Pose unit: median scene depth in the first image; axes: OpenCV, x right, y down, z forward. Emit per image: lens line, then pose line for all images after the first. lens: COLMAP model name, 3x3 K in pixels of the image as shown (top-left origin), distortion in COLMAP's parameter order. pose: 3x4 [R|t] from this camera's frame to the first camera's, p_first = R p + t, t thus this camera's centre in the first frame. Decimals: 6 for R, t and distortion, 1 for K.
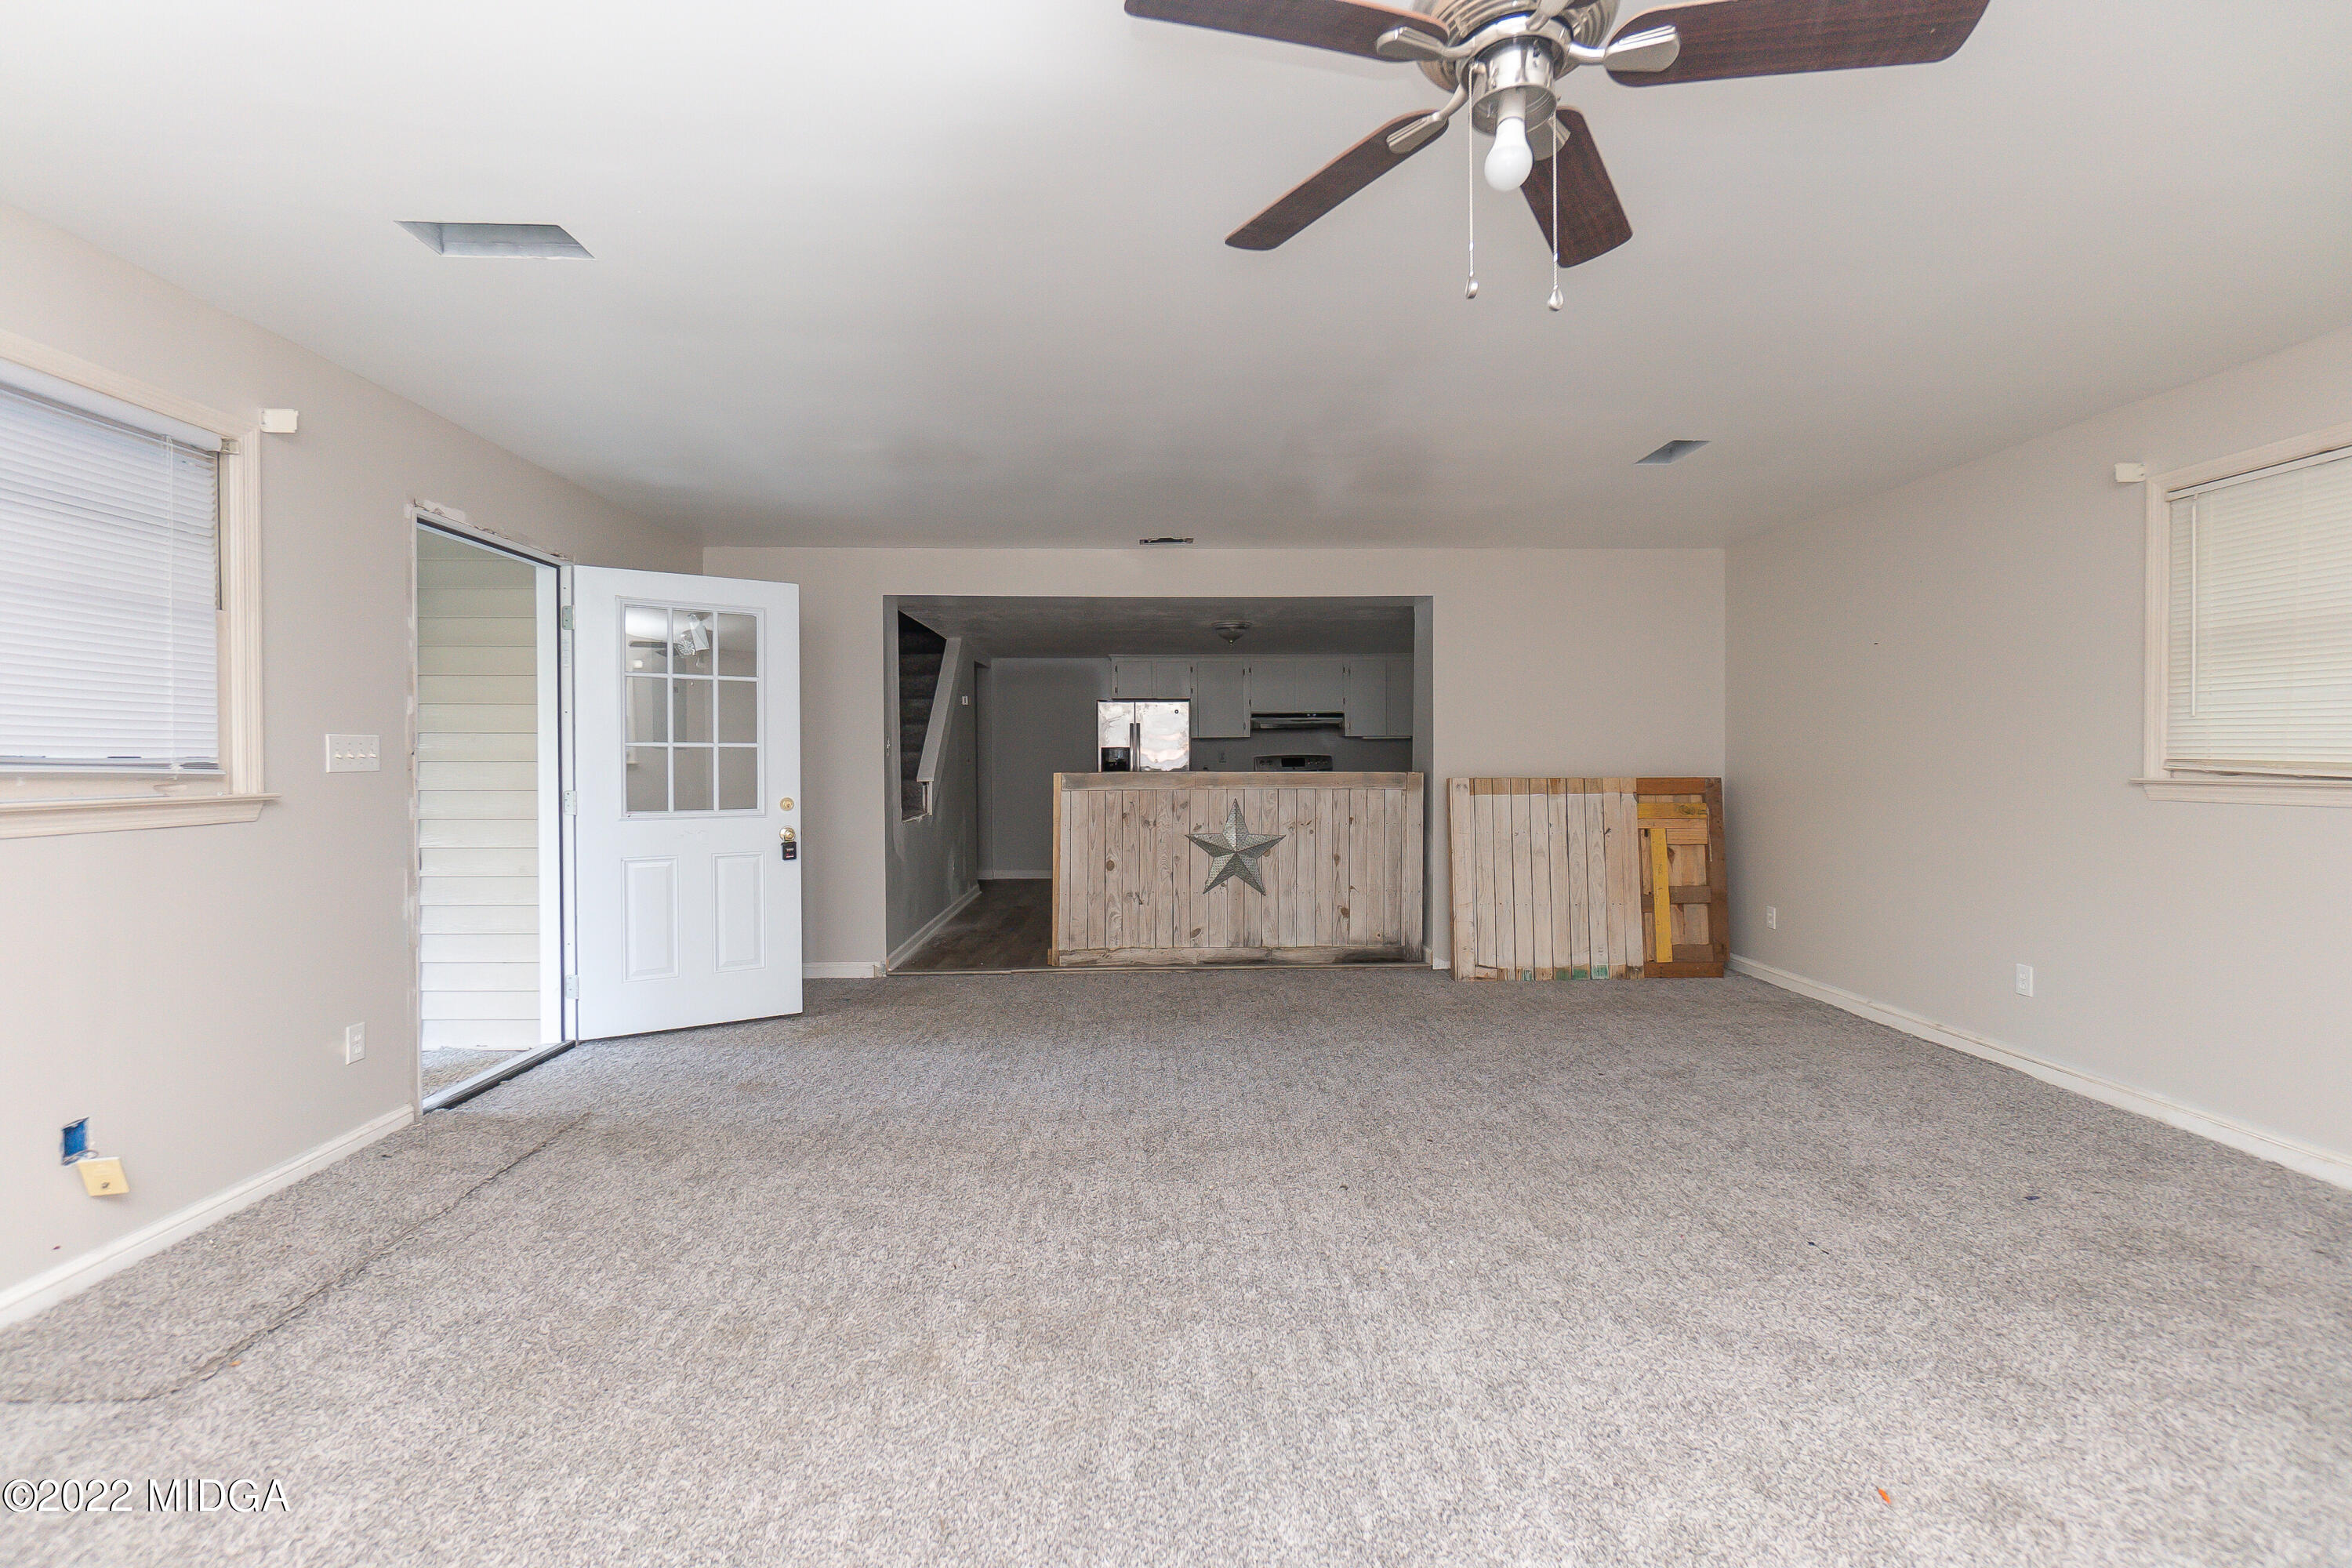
lens RADIAL K [[1013.7, 0, 1176.2], [0, 1013.7, 771.4], [0, 0, 1]] dist [-0.007936, 0.000762]
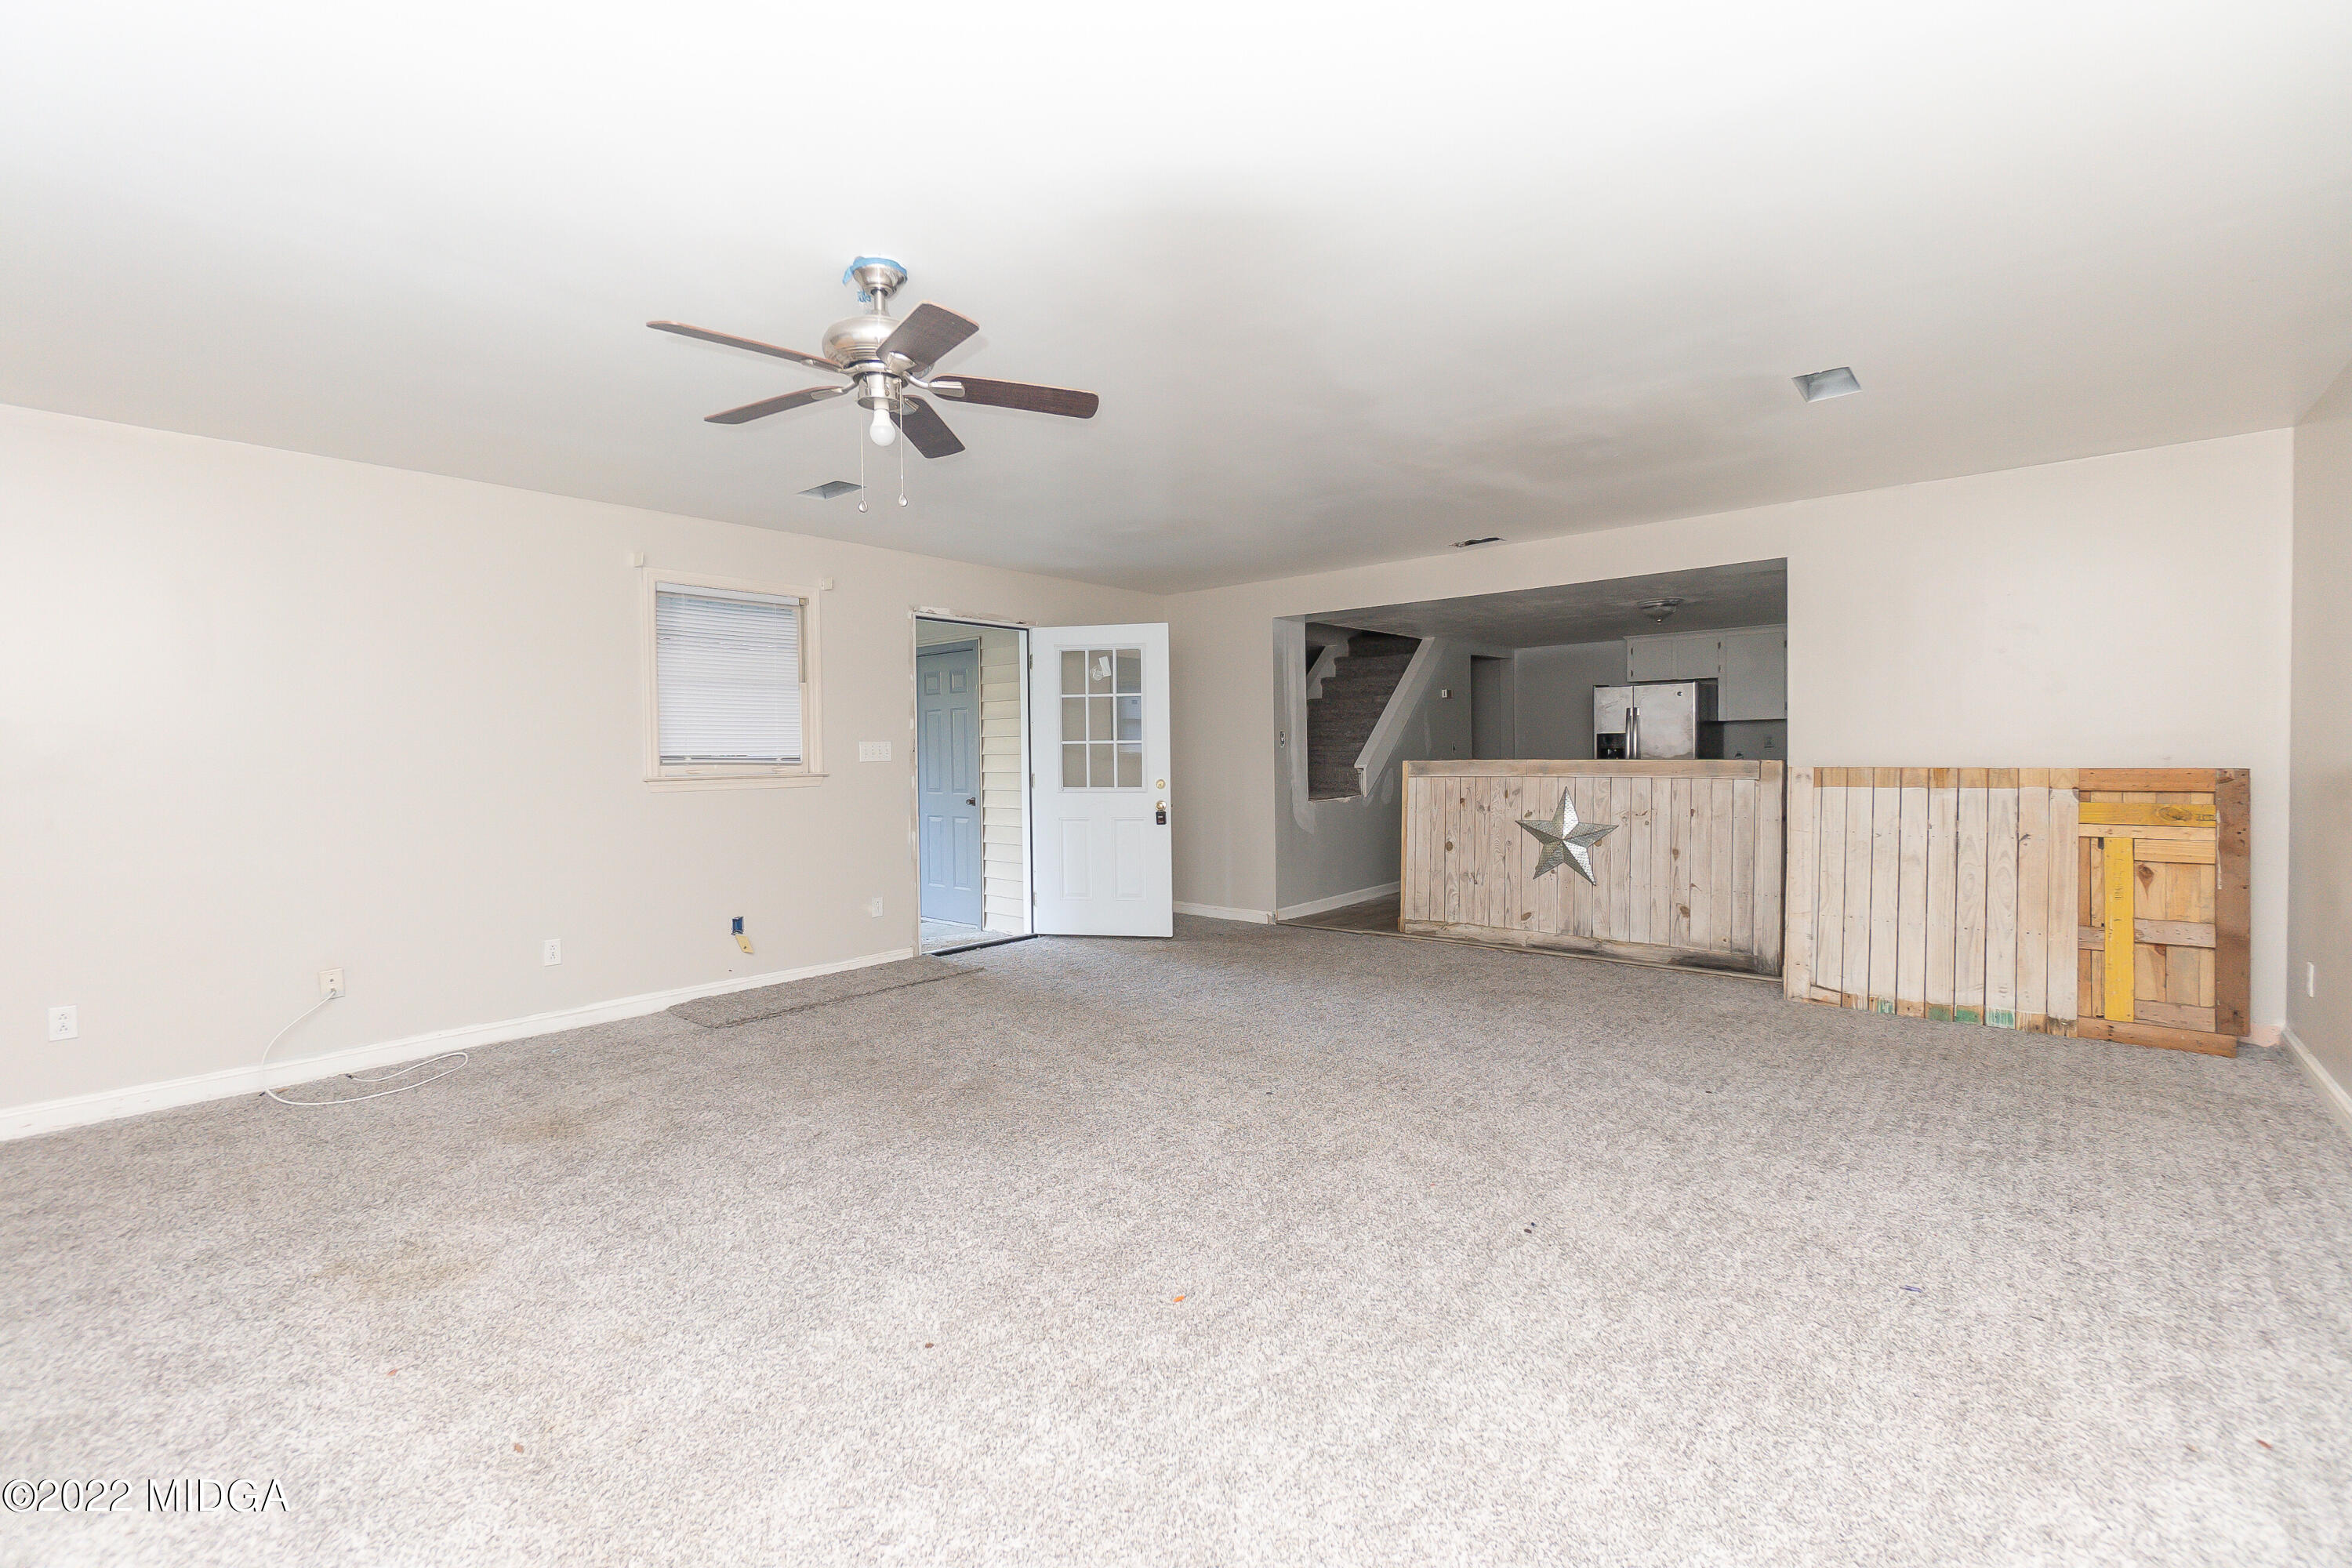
lens RADIAL K [[1013.7, 0, 1168.4], [0, 1013.7, 781.4], [0, 0, 1]] dist [-0.007936, 0.000762]
pose [[0.731602, 0.014525, -0.681578, 0.463846], [0.002327, 0.999714, 0.023803, -0.003331], [0.681728, -0.019000, 0.731359, 0.001390]]
